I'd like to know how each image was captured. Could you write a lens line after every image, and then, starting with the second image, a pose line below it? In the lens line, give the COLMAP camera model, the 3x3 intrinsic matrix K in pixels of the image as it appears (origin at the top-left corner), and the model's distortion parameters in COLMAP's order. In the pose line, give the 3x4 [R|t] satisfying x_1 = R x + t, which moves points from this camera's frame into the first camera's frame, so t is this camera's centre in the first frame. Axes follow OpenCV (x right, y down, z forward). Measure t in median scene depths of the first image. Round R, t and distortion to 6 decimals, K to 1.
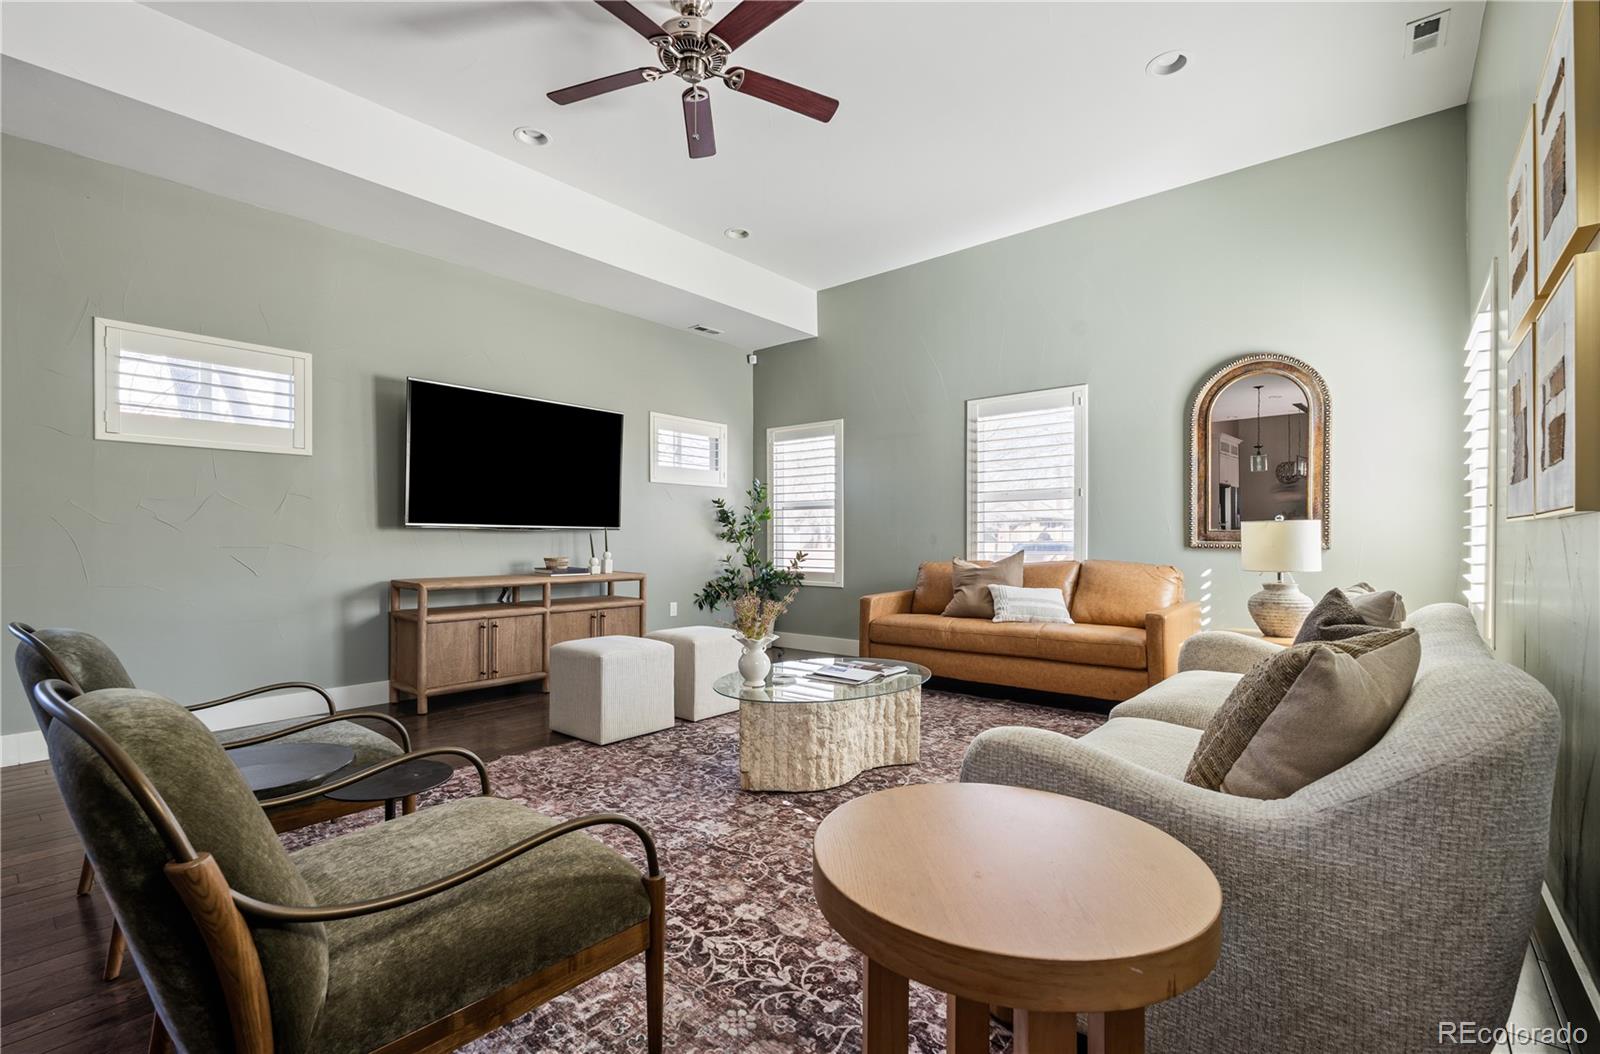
lens RADIAL K [[715.4, 0, 789.4], [0, 715.4, 536.4], [0, 0, 1]] dist [-0.000147, 0.000526]
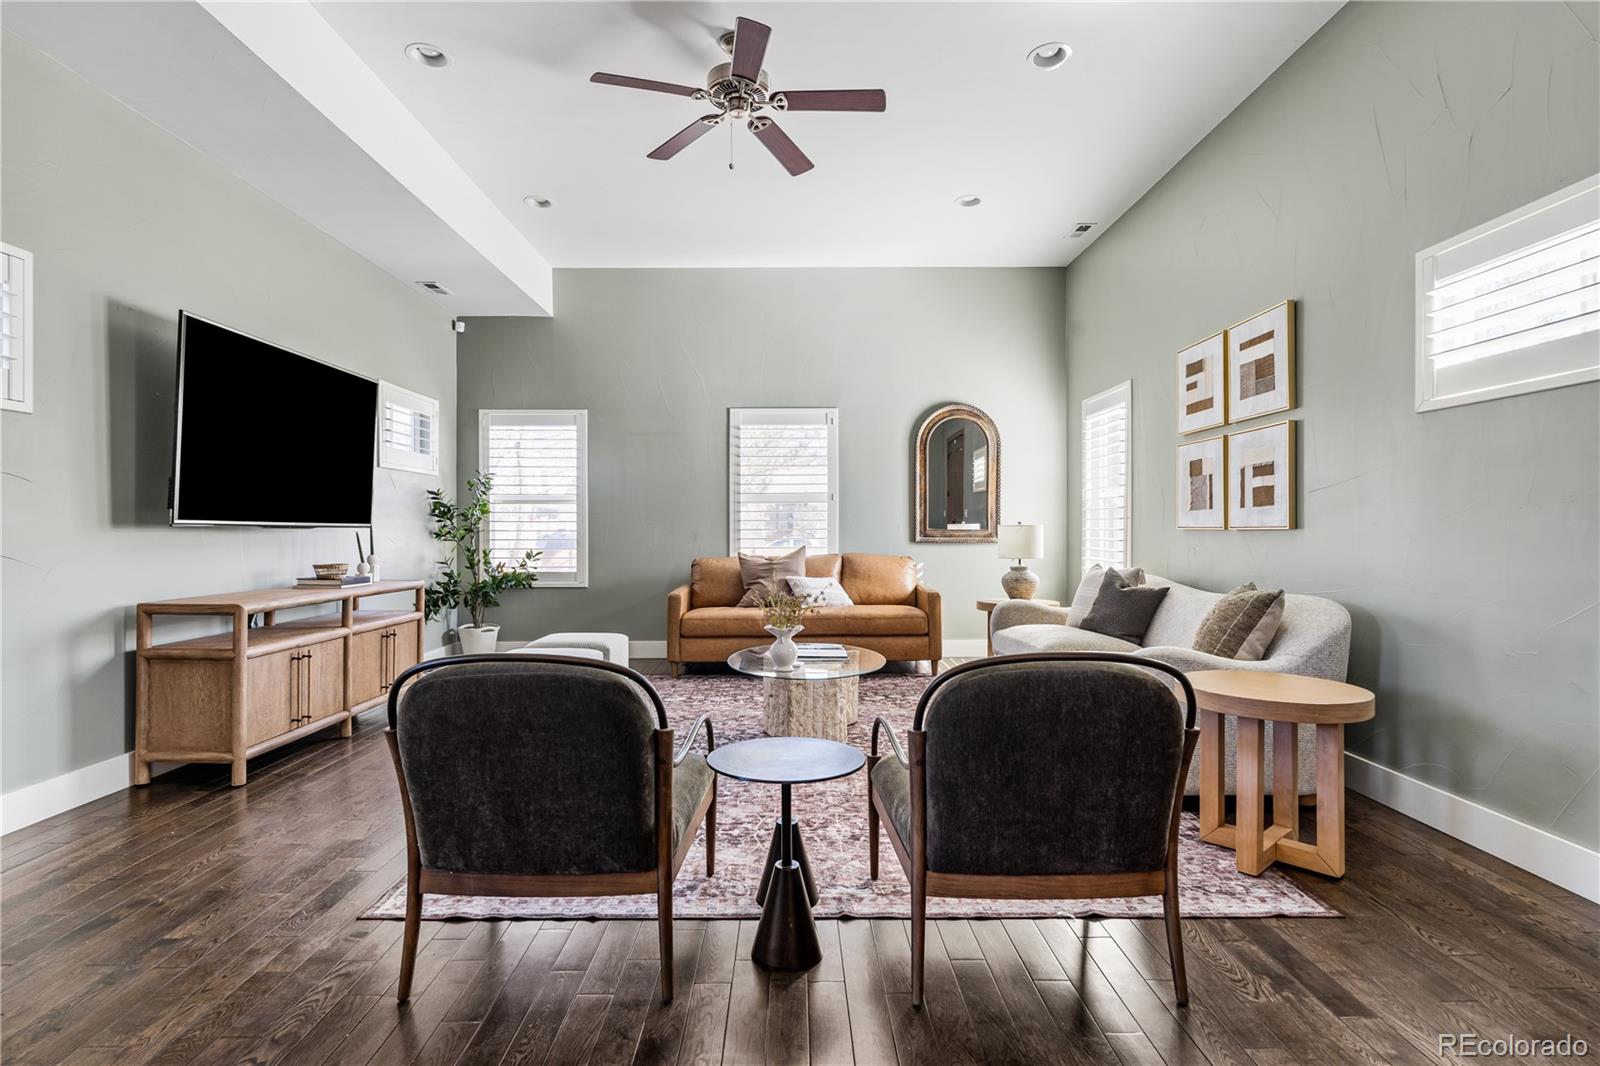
lens RADIAL K [[793.1, 0, 804.5], [0, 793.1, 524.1], [0, 0, 1]] dist [-0.001653, -0.000285]
pose [[0.759379, 0.003712, 0.650638, -0.519576], [-0.000987, 0.999989, -0.004553, -0.010402], [-0.650648, 0.002815, 0.759374, 0.017921]]
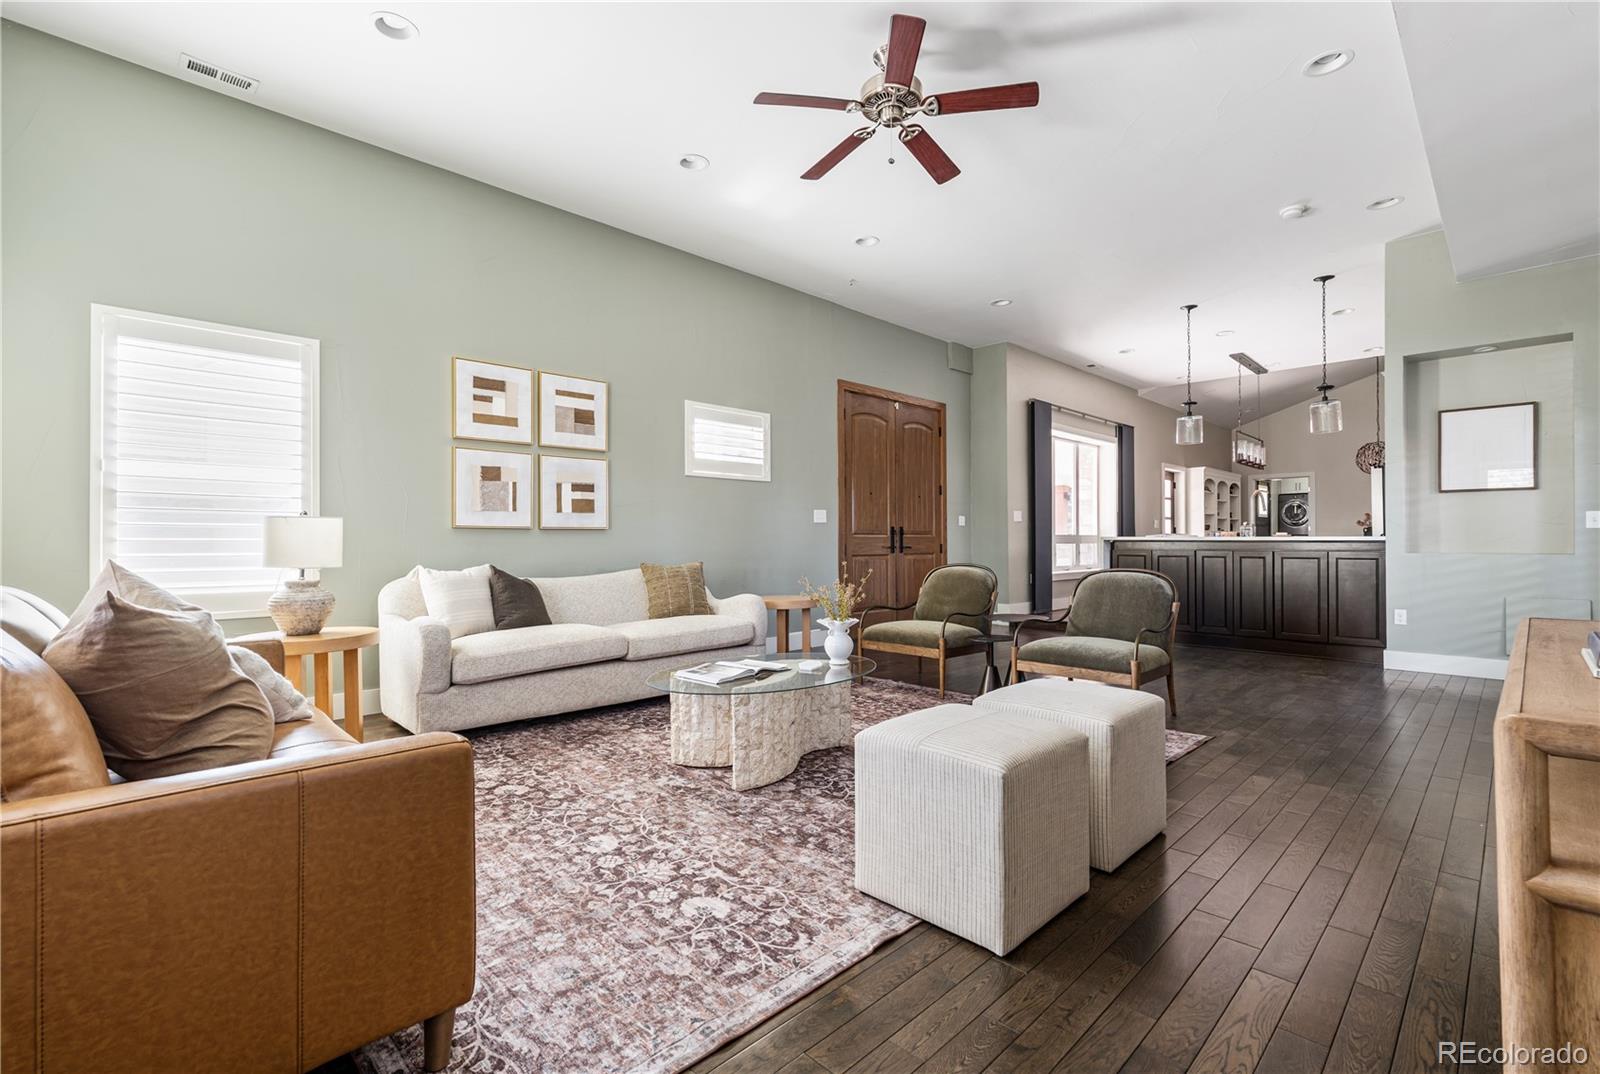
lens RADIAL K [[715.4, 0, 793.3], [0, 715.4, 542.3], [0, 0, 1]] dist [-0.000147, 0.000526]
pose [[-0.996195, 0.007073, 0.086866, -0.047321], [0.007096, 0.999975, -0.000041, 0.012445], [-0.086864, 0.000575, -0.996220, 1.326029]]
